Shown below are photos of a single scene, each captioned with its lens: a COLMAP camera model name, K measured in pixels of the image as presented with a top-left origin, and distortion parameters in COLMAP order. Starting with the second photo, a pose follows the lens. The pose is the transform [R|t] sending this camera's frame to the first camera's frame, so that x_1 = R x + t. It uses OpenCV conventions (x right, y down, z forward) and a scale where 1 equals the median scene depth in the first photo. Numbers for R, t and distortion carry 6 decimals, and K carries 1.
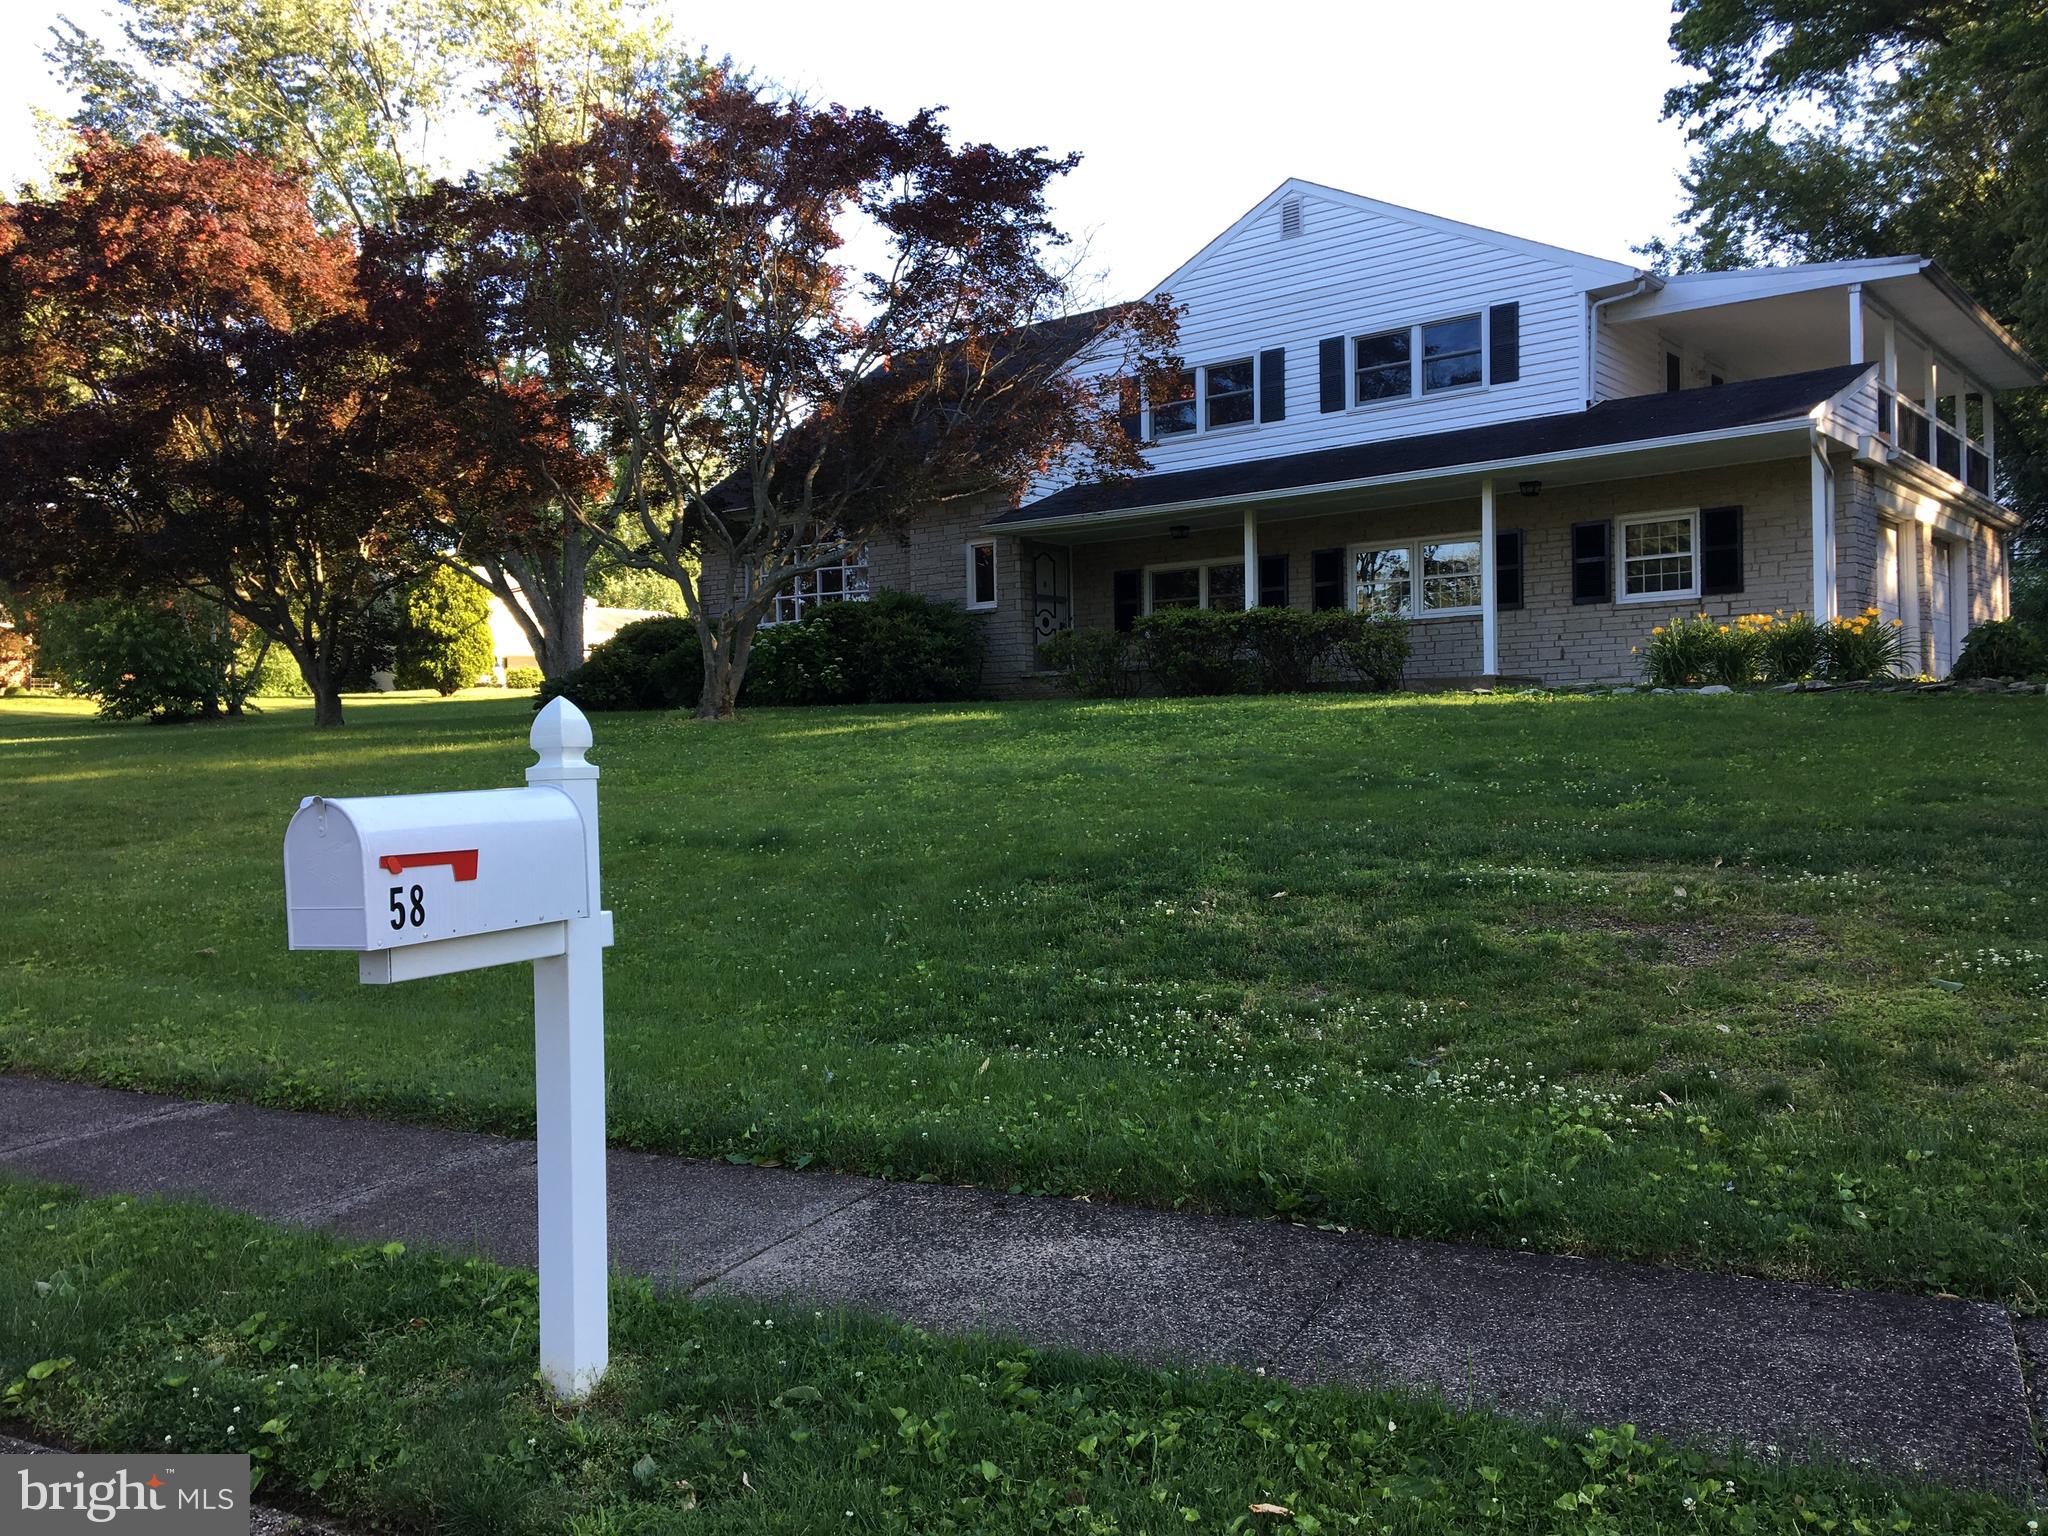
lens RADIAL K [[1711.7, 0, 1036.7], [0, 1711.7, 758.8], [0, 0, 1]] dist [0.098907, -0.166557]
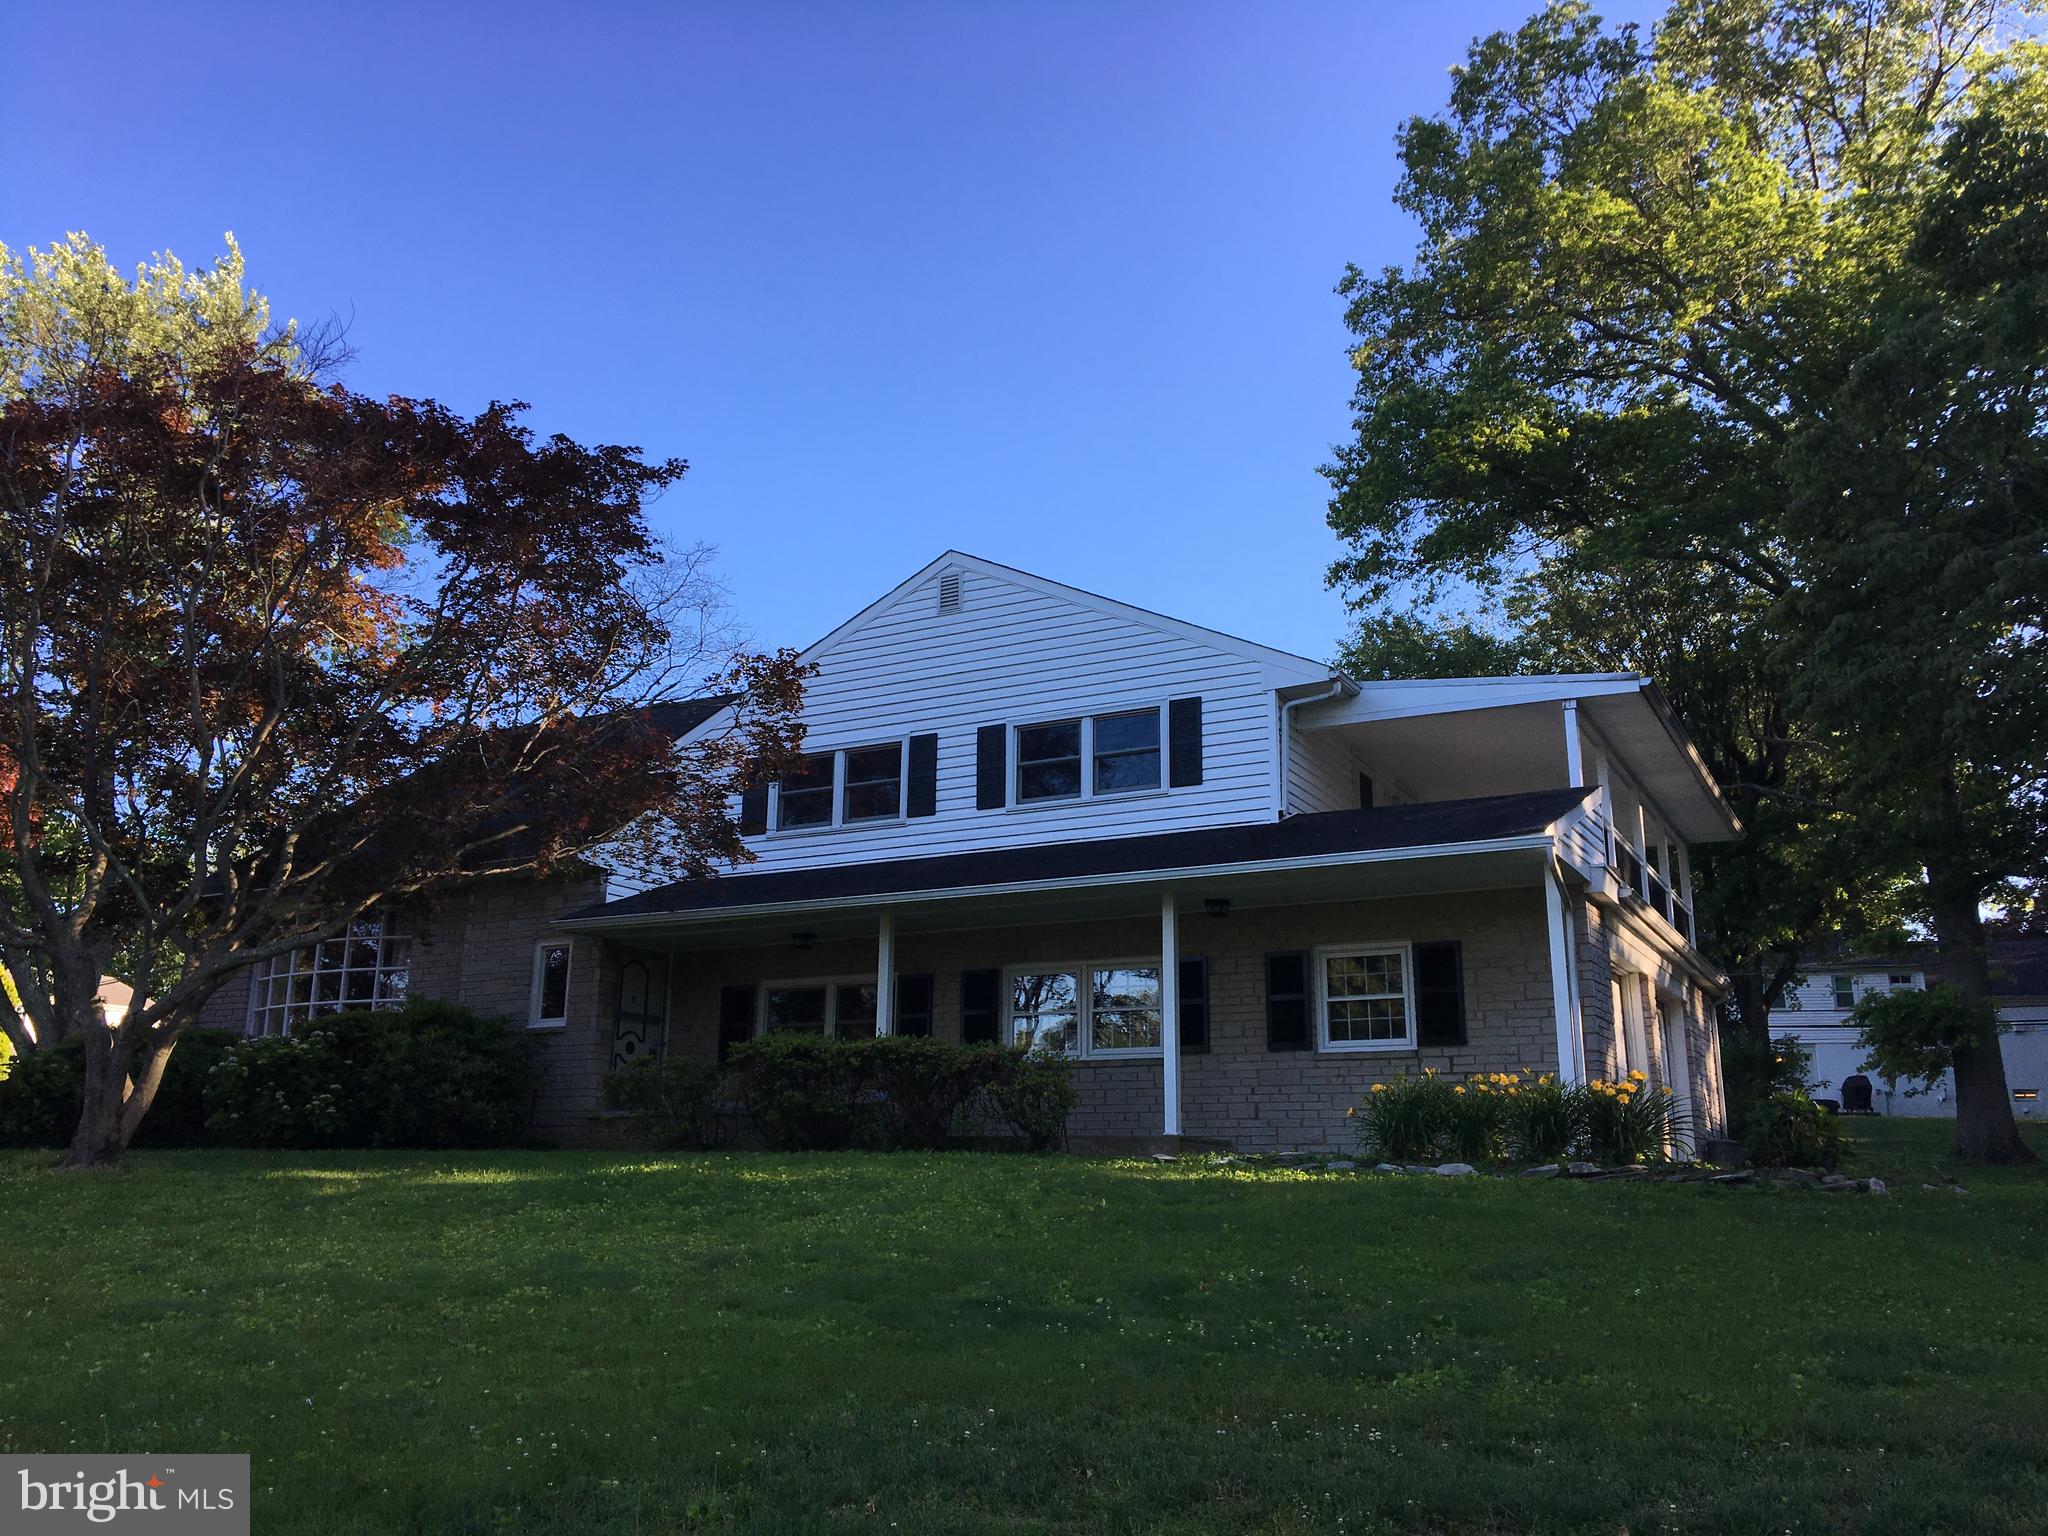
lens RADIAL K [[1723.0, 0, 1015.2], [0, 1723.0, 767.3], [0, 0, 1]] dist [0.111431, -0.175922]
pose [[0.983870, 0.067902, 0.165495, 0.045335], [-0.025336, 0.968724, -0.246844, -0.013186], [-0.177080, 0.238669, 0.954819, 0.197254]]
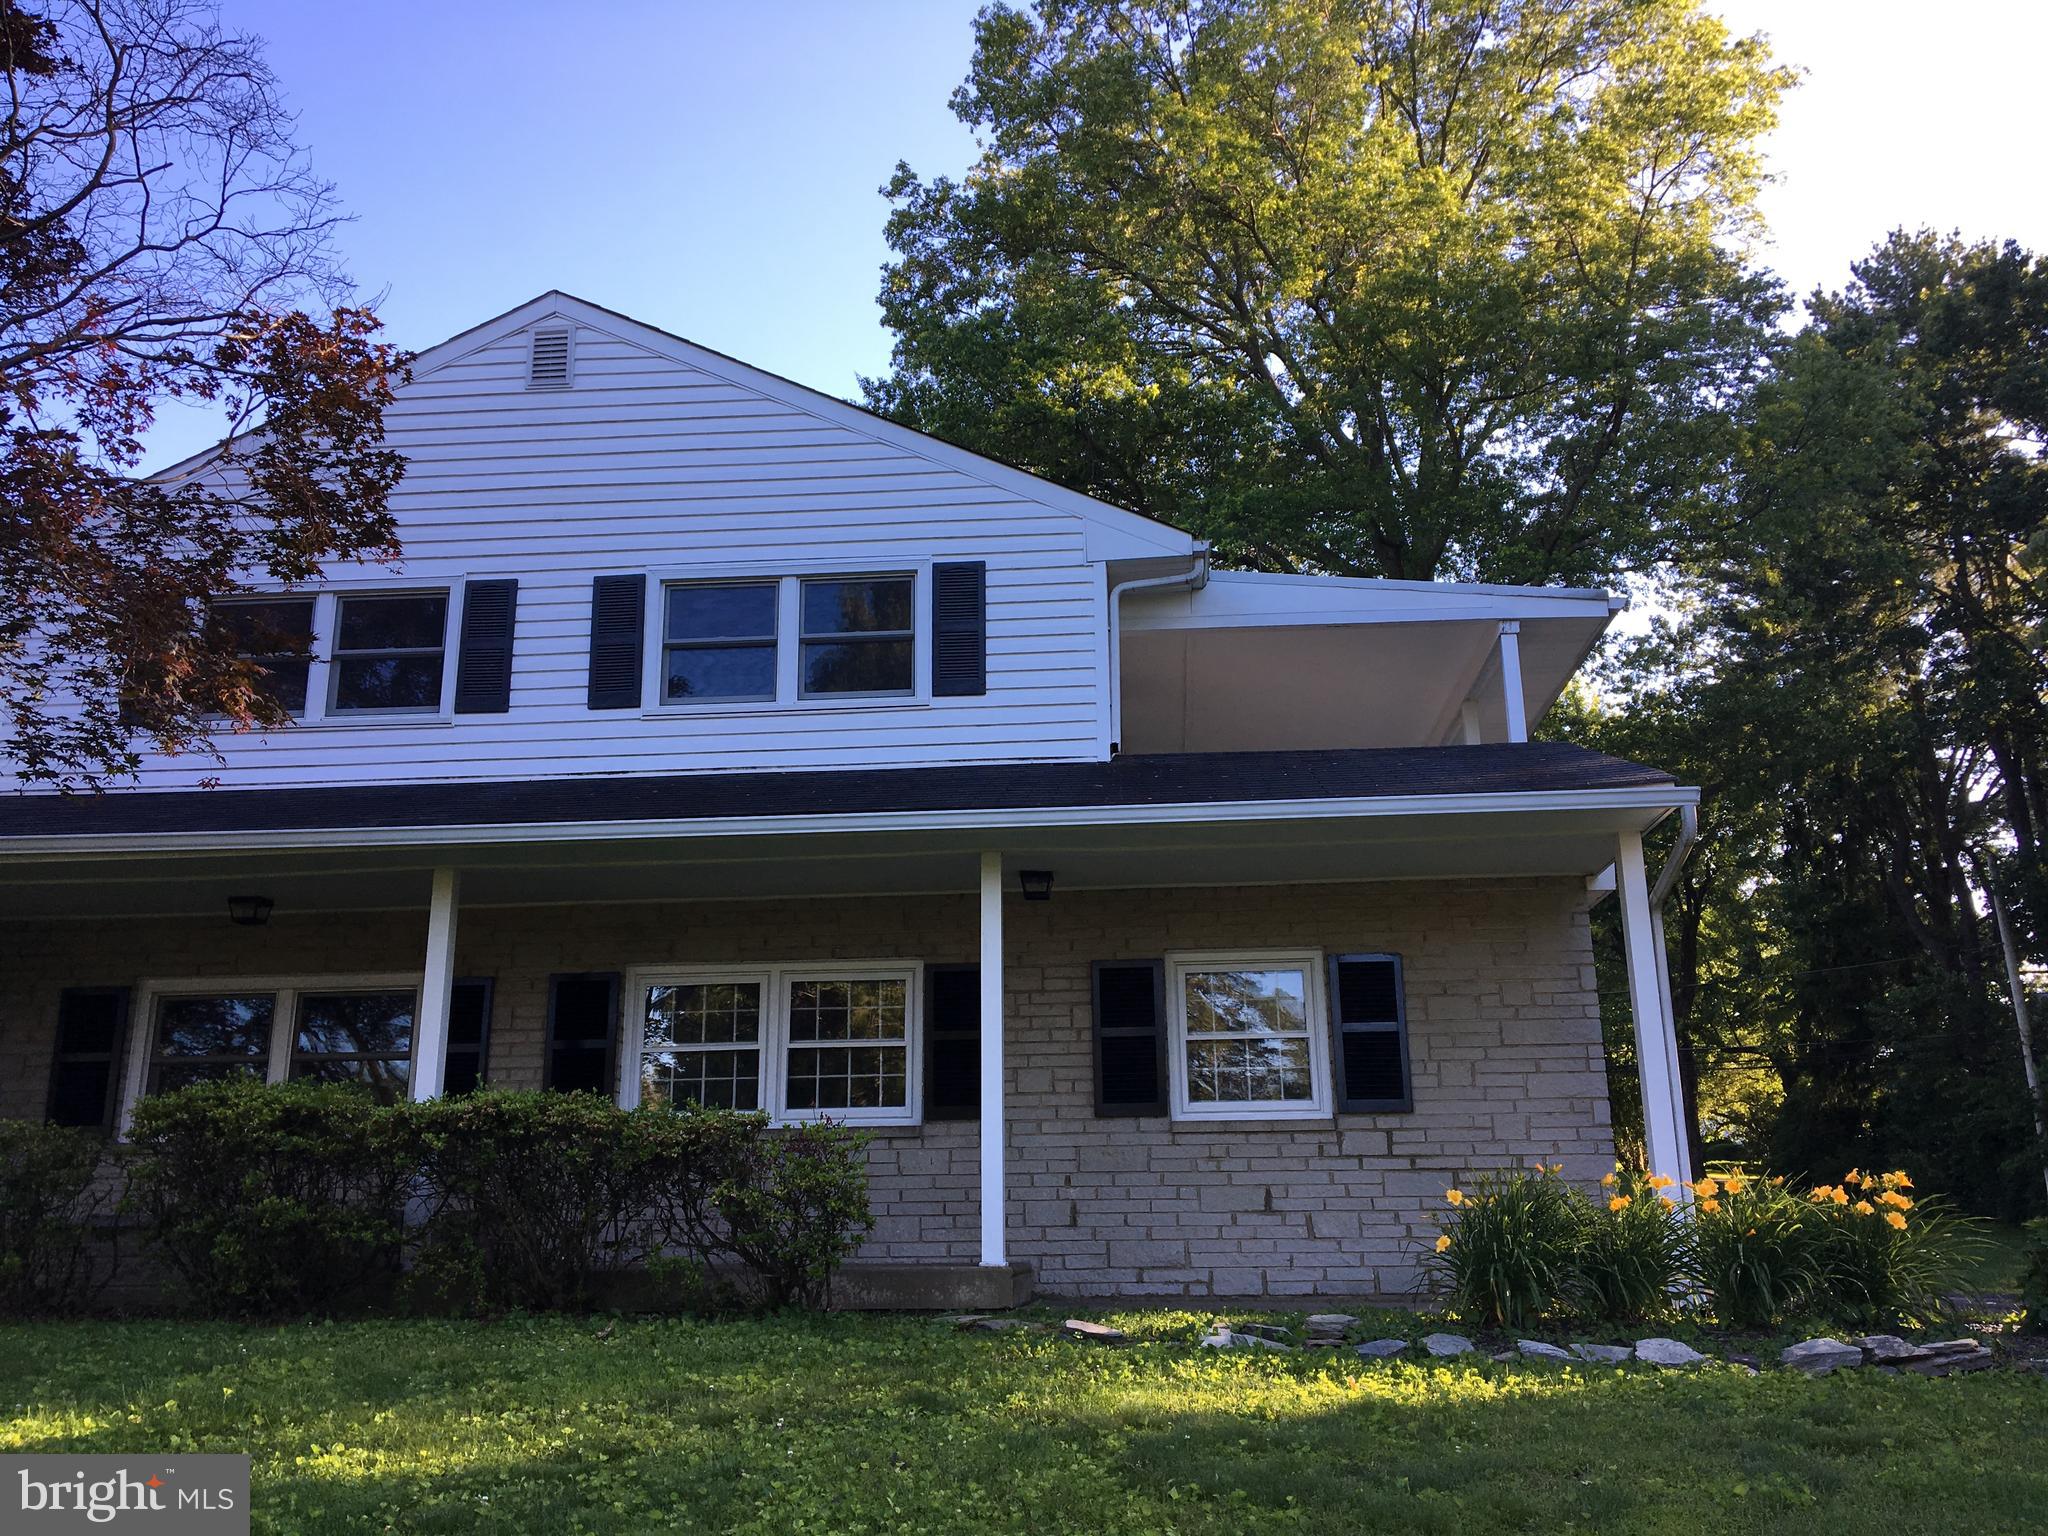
lens RADIAL K [[1723.0, 0, 1015.2], [0, 1723.0, 767.3], [0, 0, 1]] dist [0.111431, -0.175922]
pose [[0.831964, 0.152274, 0.533524, -0.002003], [-0.003684, 0.963096, -0.269134, -0.049587], [-0.554817, 0.221945, 0.801822, 0.564236]]
